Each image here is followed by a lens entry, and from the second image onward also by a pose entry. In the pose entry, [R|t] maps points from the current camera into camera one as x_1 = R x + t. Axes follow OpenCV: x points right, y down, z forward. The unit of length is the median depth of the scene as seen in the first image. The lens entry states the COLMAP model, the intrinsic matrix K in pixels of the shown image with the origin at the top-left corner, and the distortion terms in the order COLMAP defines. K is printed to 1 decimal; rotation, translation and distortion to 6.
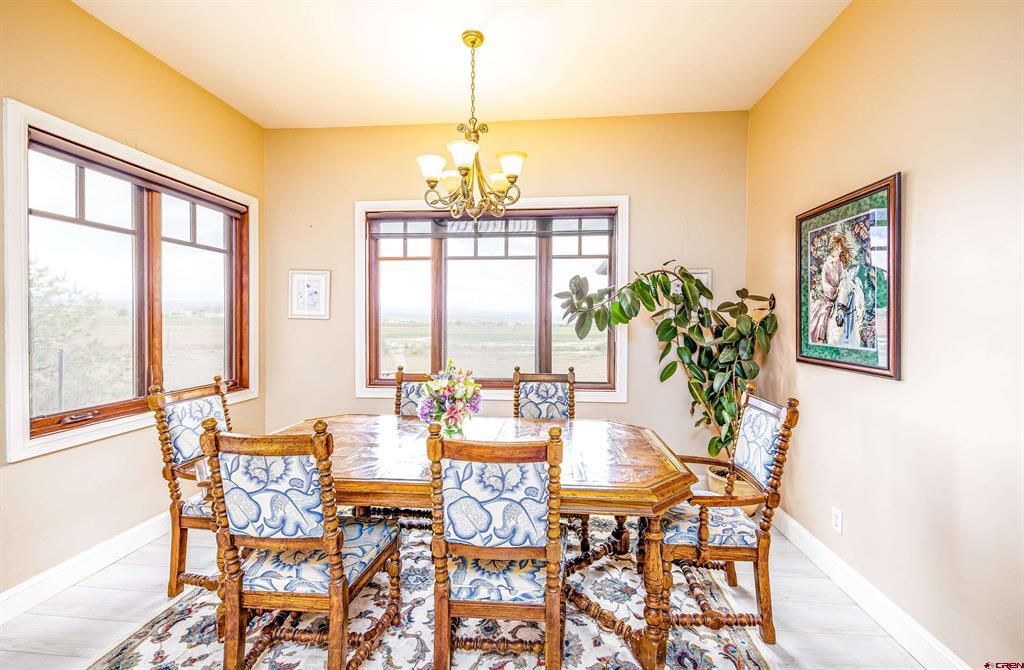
lens RADIAL K [[385.0, 0, 528.4], [0, 385.0, 323.2], [0, 0, 1]] dist [-0.012734, 0.000313]
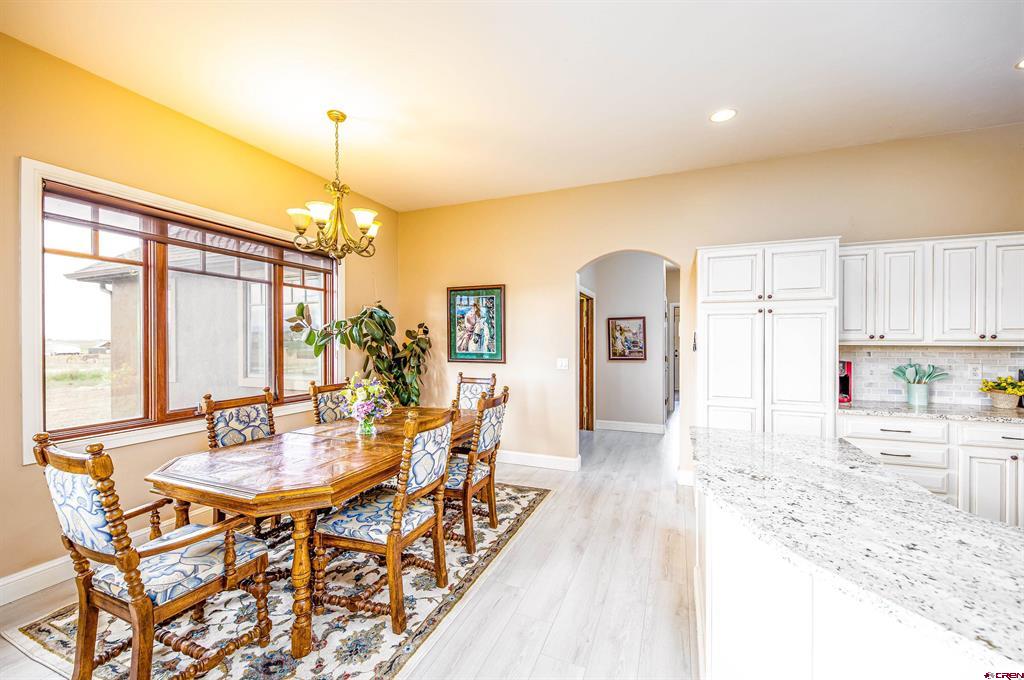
lens RADIAL K [[406.1, 0, 519.5], [0, 406.1, 345.6], [0, 0, 1]] dist [0.007255, -0.003037]
pose [[0.299798, -0.012503, 0.953921, -1.026192], [0.020989, 0.999759, 0.006507, 0.008138], [-0.953772, 0.018071, 0.299988, 0.029946]]
